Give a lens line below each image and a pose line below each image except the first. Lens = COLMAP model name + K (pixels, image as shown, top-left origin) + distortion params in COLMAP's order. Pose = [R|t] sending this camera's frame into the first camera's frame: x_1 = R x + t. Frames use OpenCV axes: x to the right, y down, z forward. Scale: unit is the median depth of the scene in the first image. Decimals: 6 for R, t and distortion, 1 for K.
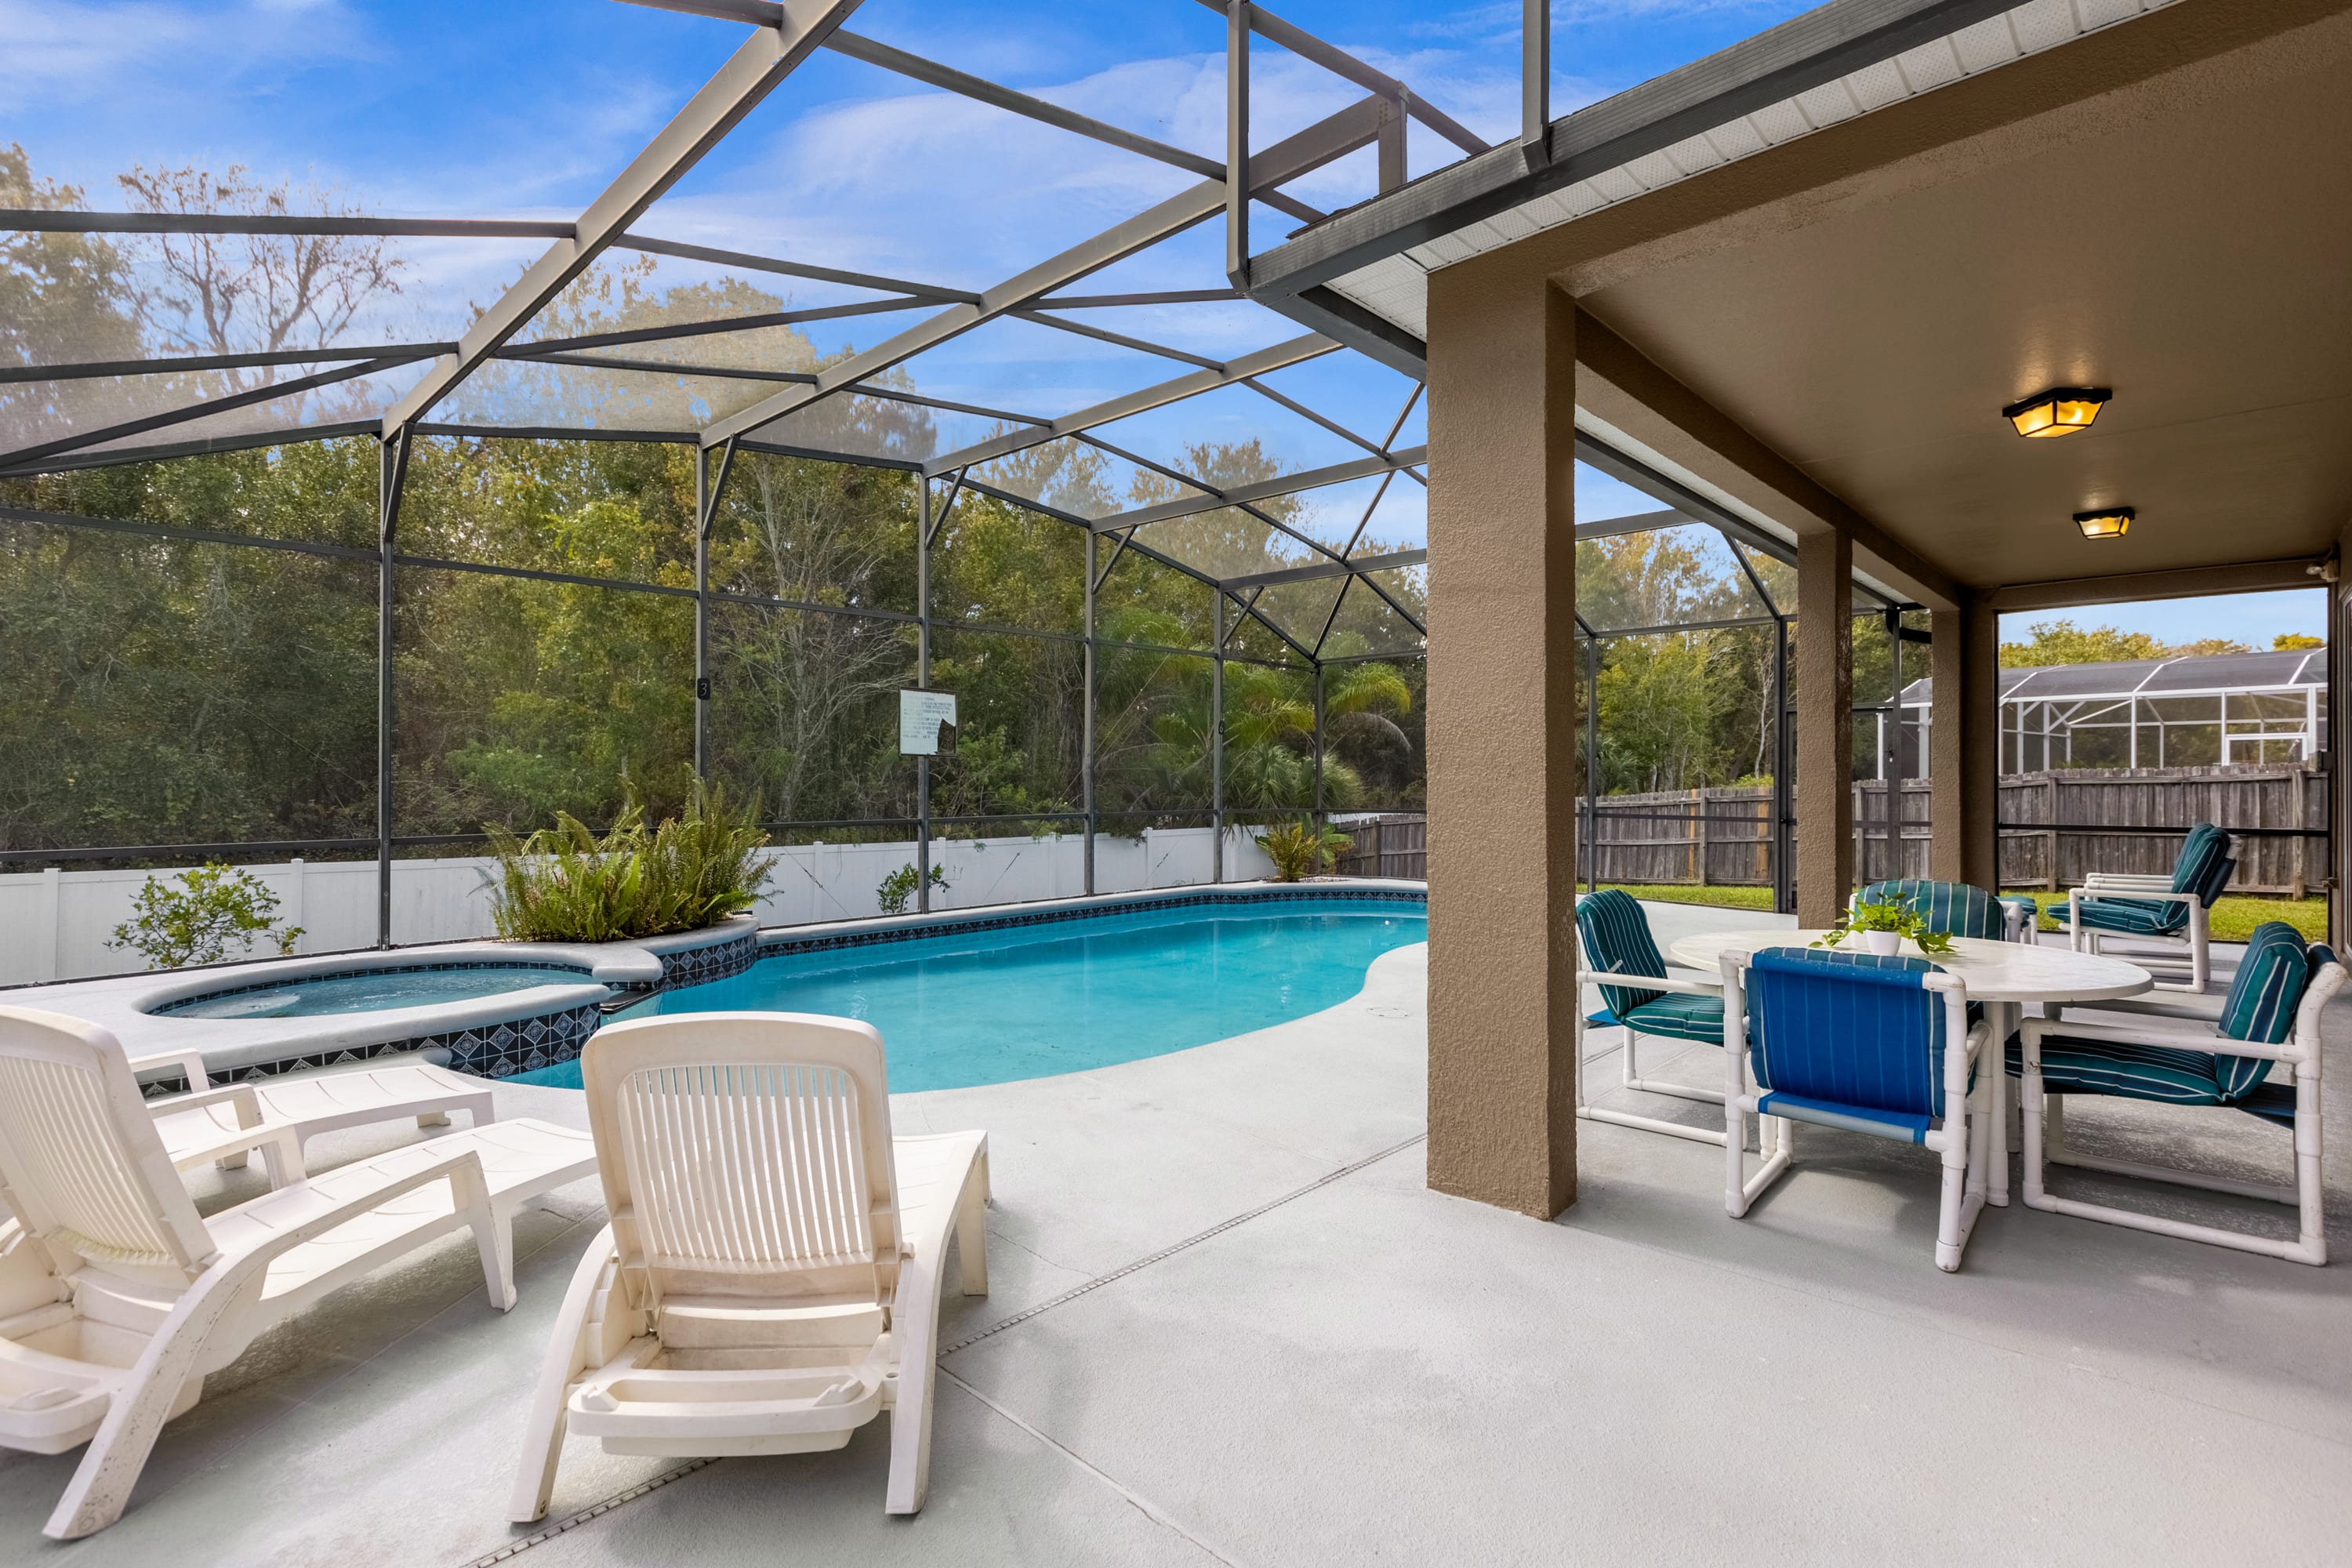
lens RADIAL K [[1094.1, 0, 1169.4], [0, 1094.1, 766.2], [0, 0, 1]] dist [-0.002704, -0.000232]
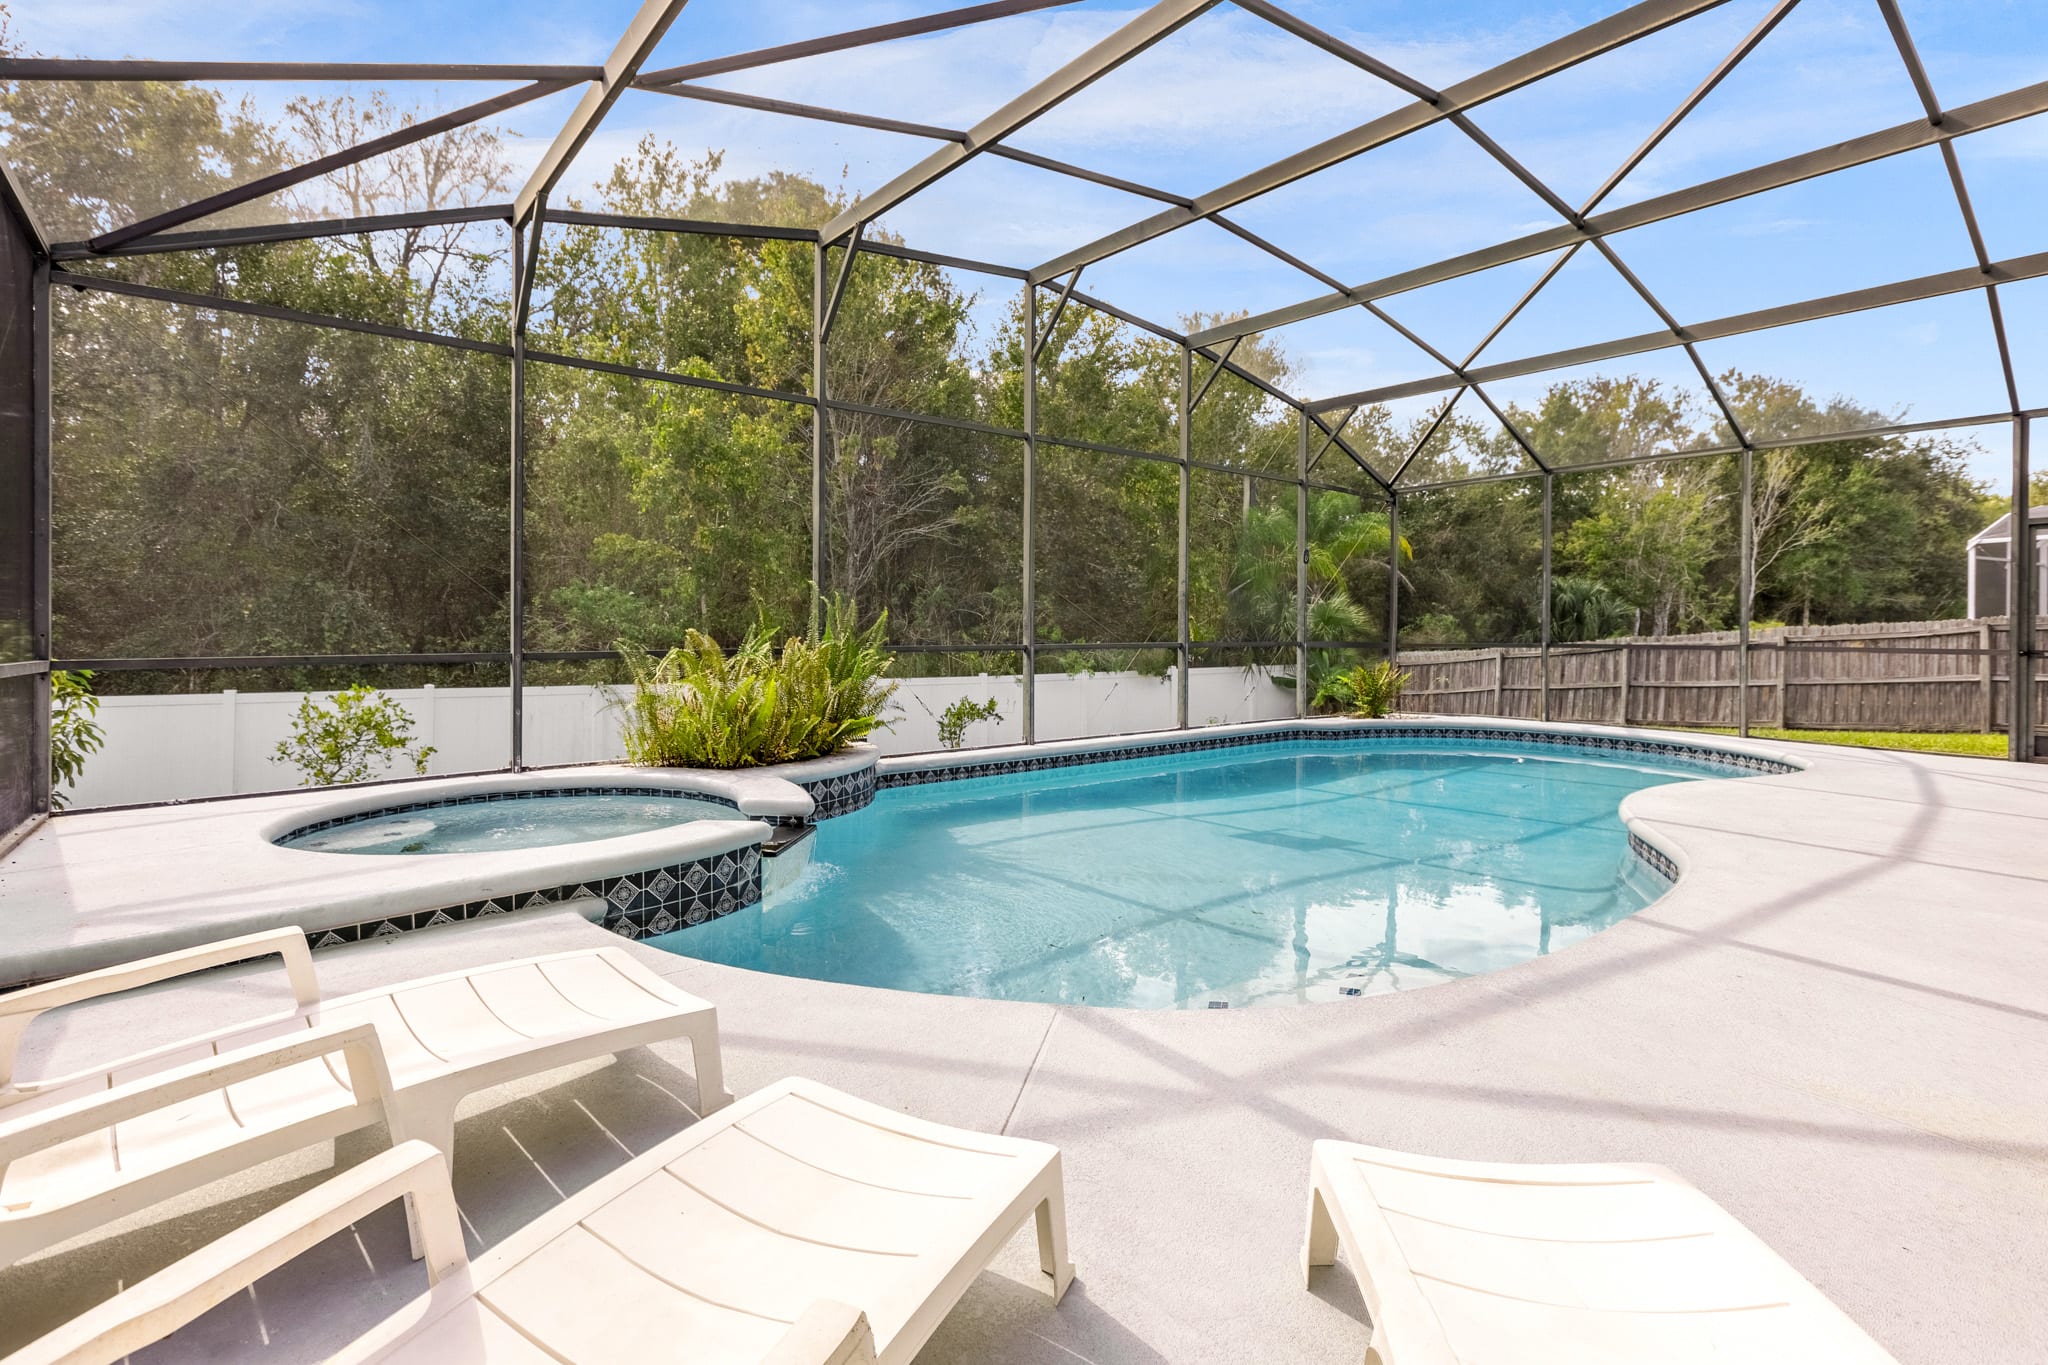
lens RADIAL K [[947.3, 0, 991.4], [0, 947.3, 625.8], [0, 0, 1]] dist [-0.006404, -0.000082]
pose [[0.990773, 0.001046, -0.135531, -0.112672], [-0.000220, 0.999981, 0.006111, 0.020485], [0.135535, -0.006025, 0.990754, 0.138407]]
